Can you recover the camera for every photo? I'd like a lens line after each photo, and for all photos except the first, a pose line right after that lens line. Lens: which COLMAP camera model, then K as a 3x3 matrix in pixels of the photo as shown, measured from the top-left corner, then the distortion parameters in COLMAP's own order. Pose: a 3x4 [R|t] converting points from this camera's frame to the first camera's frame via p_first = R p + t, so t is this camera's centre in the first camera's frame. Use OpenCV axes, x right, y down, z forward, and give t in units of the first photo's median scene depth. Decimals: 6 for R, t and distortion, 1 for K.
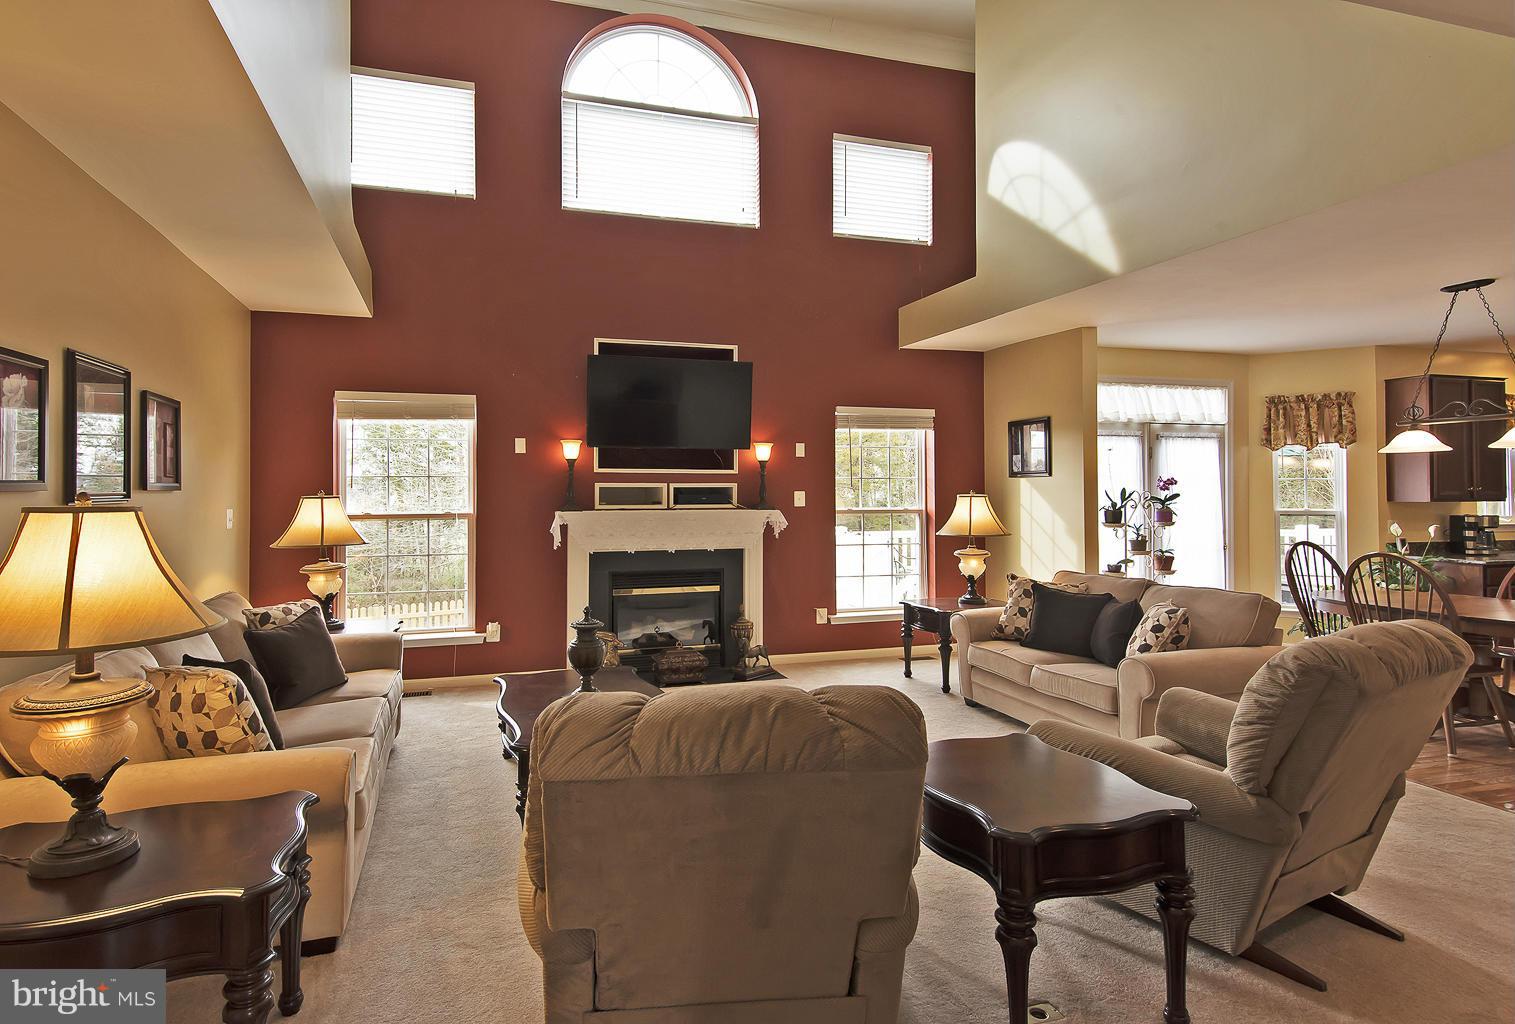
lens RADIAL K [[765.3, 0, 671.0], [0, 765.3, 493.8], [0, 0, 1]] dist [0.018756, -0.000115]
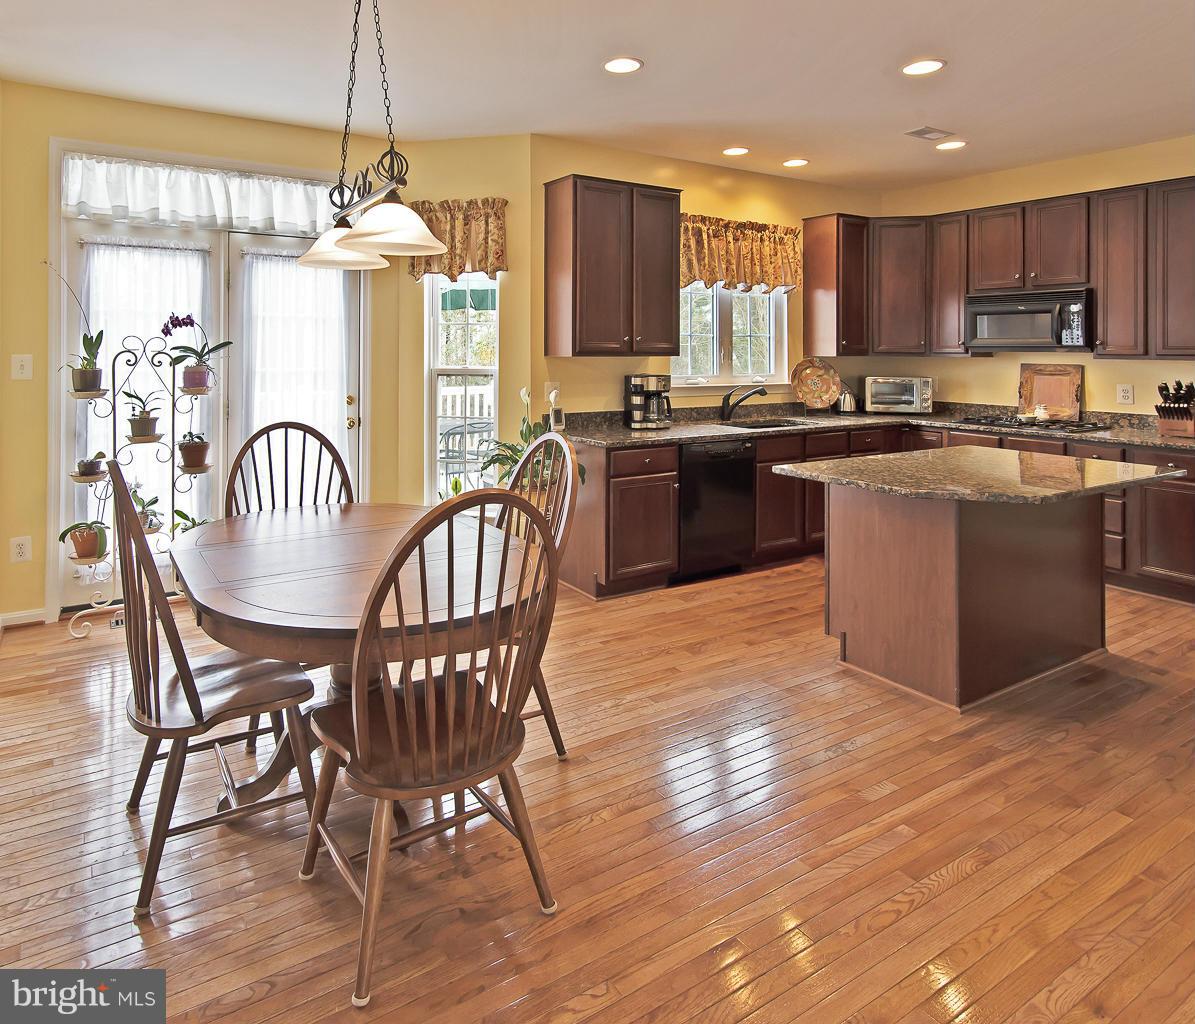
lens RADIAL K [[764.7, 0, 527.1], [0, 764.7, 347.4], [0, 0, 1]] dist [0.006950, 0.000638]
pose [[0.963933, 0.005978, 0.266076, 0.794326], [-0.005352, 0.999981, -0.003077, 0.005142], [-0.266090, 0.001542, 0.963947, 0.367908]]
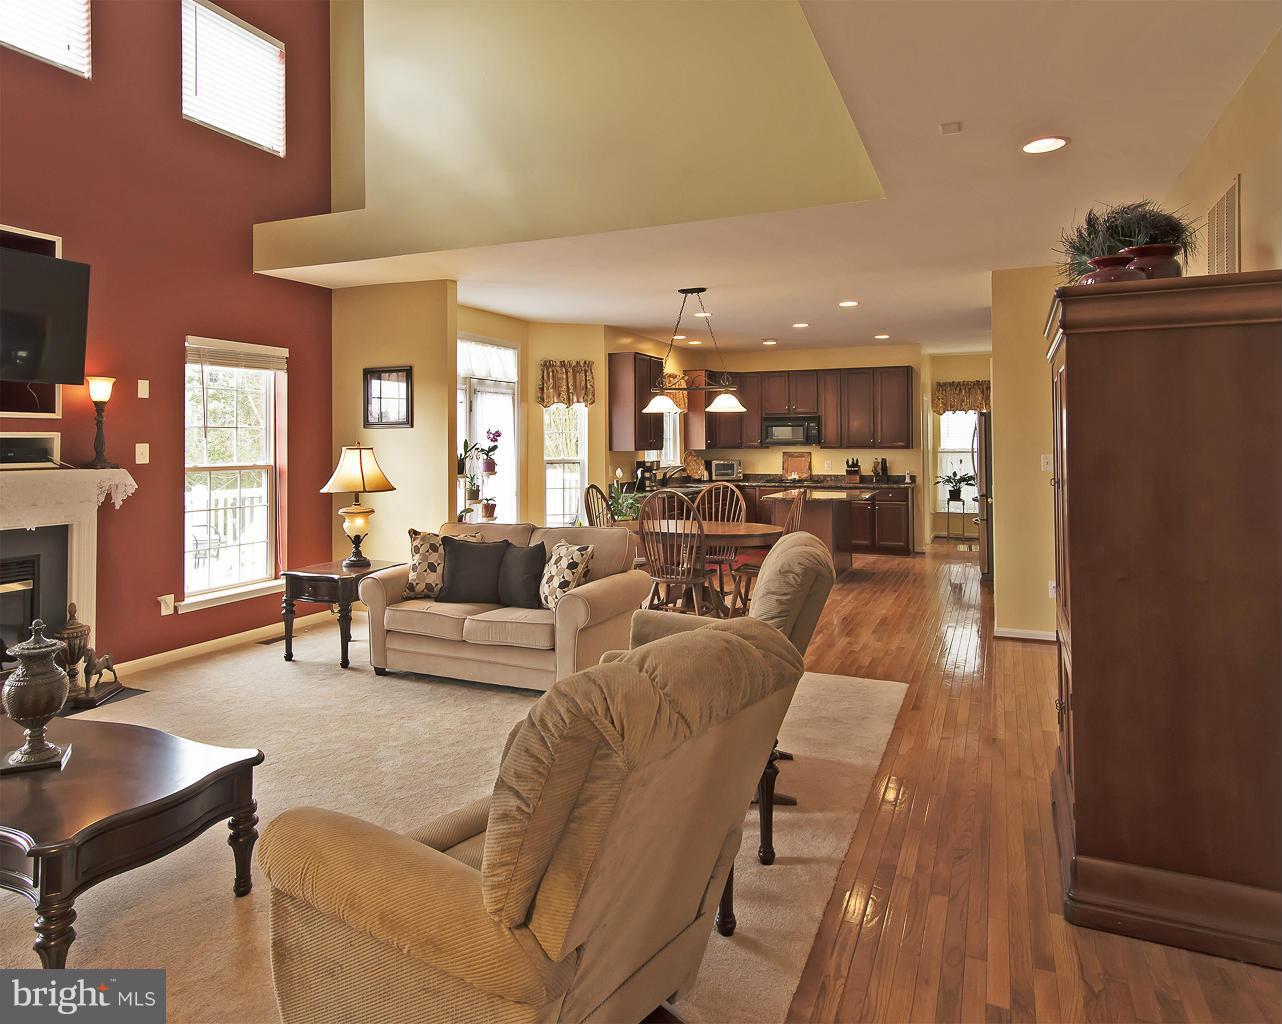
lens RADIAL K [[909.1, 0, 570.9], [0, 909.1, 453.4], [0, 0, 1]] dist [0.005338, 0.004046]
pose [[0.658926, -0.010225, 0.752139, -0.235050], [0.005601, 0.999947, 0.008686, 0.000925], [-0.752187, -0.001511, 0.658948, 0.090999]]
